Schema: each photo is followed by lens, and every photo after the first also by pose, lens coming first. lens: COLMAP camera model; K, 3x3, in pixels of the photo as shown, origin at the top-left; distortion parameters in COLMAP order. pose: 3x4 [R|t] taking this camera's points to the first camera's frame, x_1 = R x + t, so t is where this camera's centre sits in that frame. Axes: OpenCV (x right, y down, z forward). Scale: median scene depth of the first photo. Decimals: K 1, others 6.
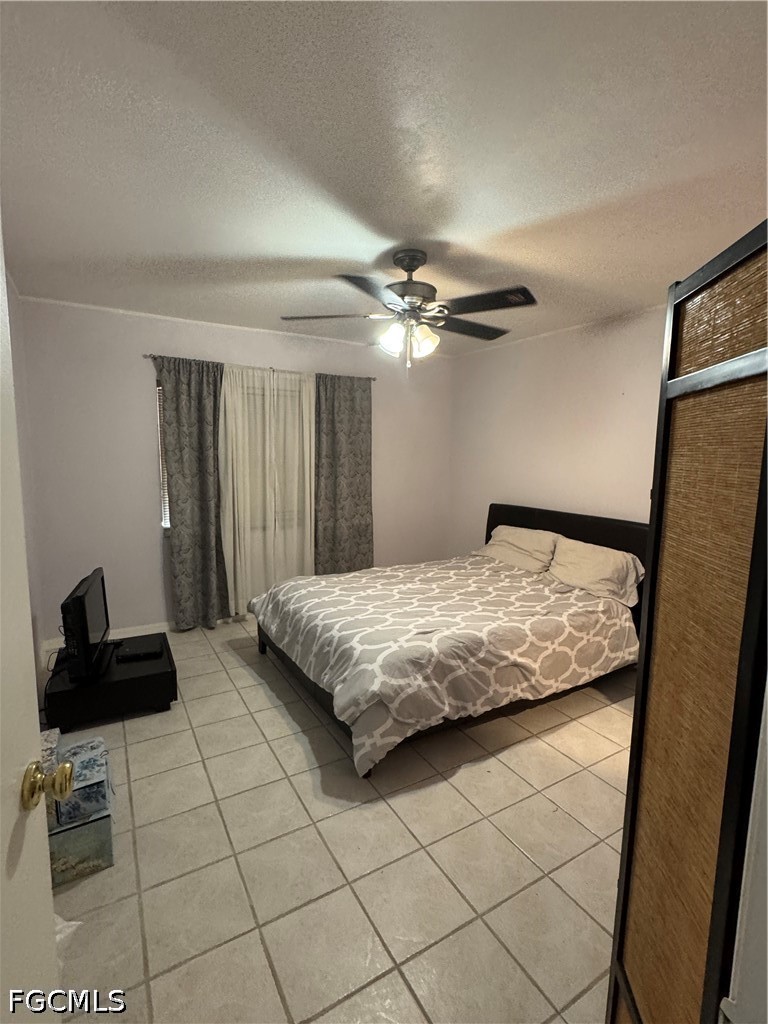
lens RADIAL K [[477.4, 0, 382.1], [0, 477.4, 506.4], [0, 0, 1]] dist [-0.004871, 0.000032]
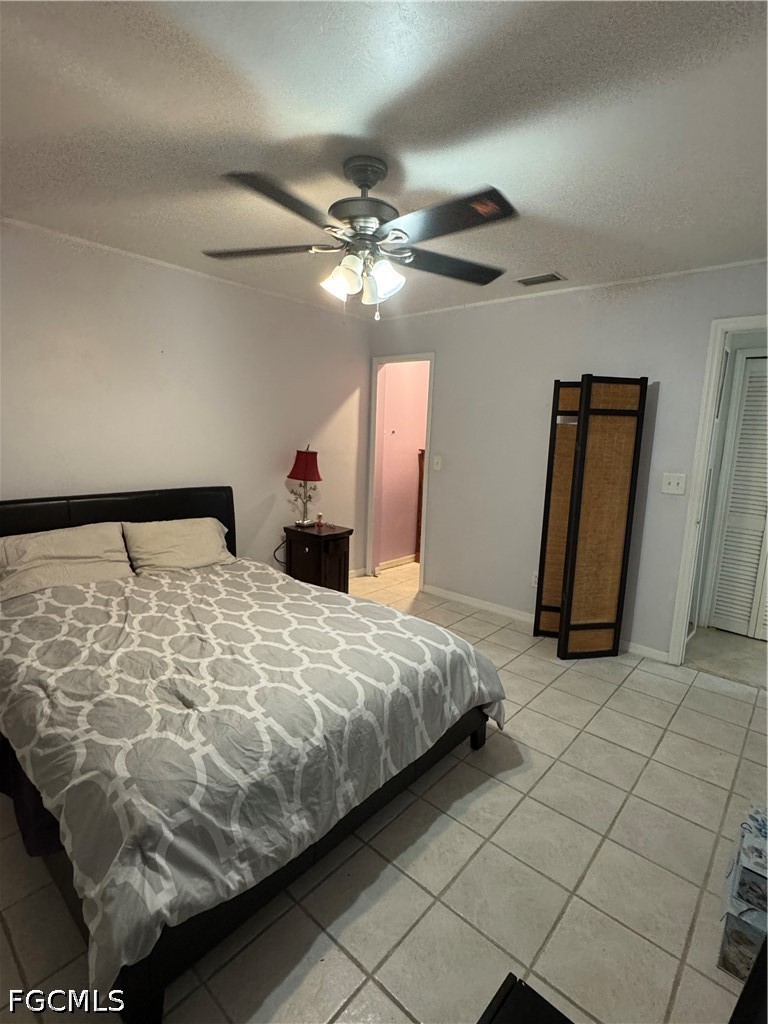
lens RADIAL K [[496.5, 0, 381.9], [0, 496.5, 519.0], [0, 0, 1]] dist [-0.004651, -0.000094]
pose [[-0.300765, -0.199028, 0.932700, -0.923525], [0.073886, 0.970180, 0.230851, -0.178754], [-0.950832, 0.138346, -0.277090, 1.508884]]
